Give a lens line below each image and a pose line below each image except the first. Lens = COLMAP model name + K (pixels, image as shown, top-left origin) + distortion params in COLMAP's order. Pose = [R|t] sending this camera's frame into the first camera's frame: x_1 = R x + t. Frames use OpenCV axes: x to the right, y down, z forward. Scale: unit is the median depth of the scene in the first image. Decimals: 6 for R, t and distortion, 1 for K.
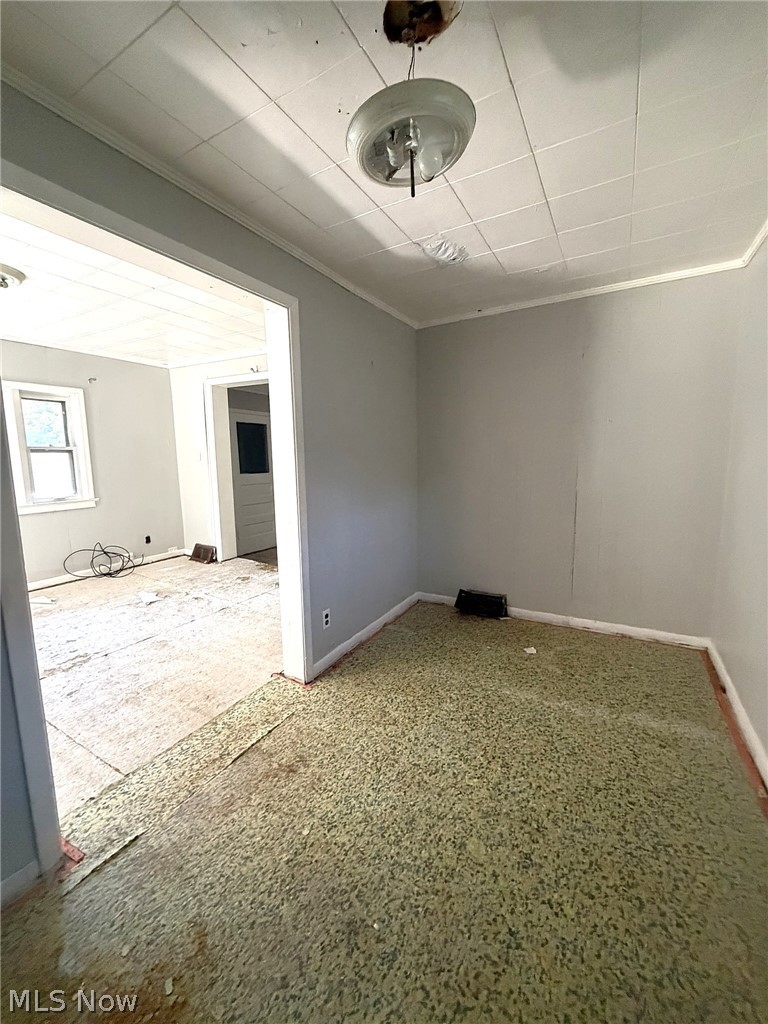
lens RADIAL K [[410.7, 0, 381.7], [0, 410.7, 512.2], [0, 0, 1]] dist [-0.002037, 0.000400]
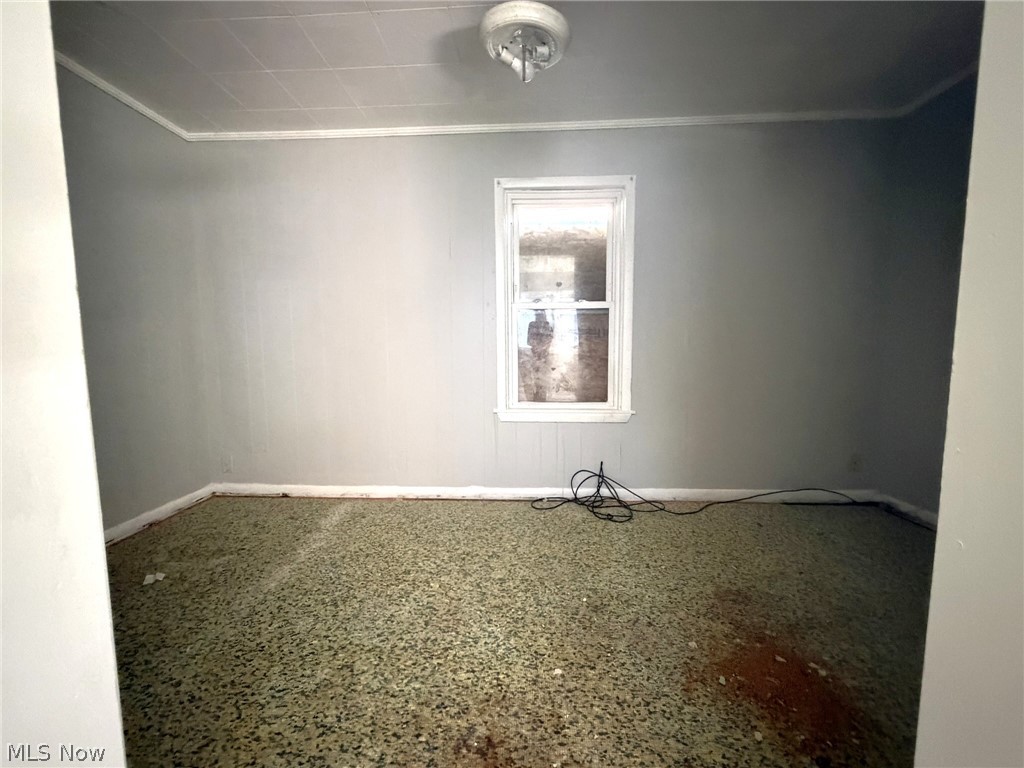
lens RADIAL K [[410.7, 0, 513.3], [0, 410.7, 384.5], [0, 0, 1]] dist [-0.002037, 0.000400]
pose [[-0.469820, -0.055134, 0.881039, -0.766839], [0.134214, 0.981984, 0.133022, 0.030428], [-0.872500, 0.180744, -0.453956, 1.185441]]
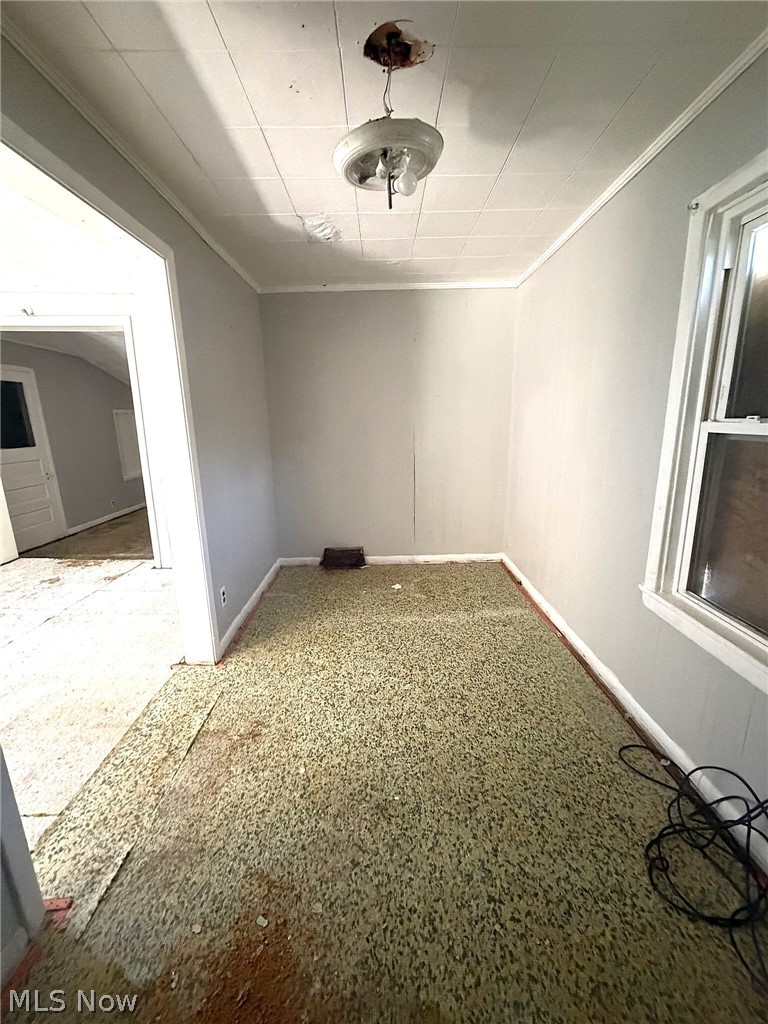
lens RADIAL K [[410.7, 0, 382.8], [0, 410.7, 513.8], [0, 0, 1]] dist [-0.002037, 0.000400]
pose [[0.862361, -0.116253, 0.492767, -0.401558], [0.072948, 0.991656, 0.106288, -0.017629], [-0.501012, -0.055712, 0.863645, -0.035191]]
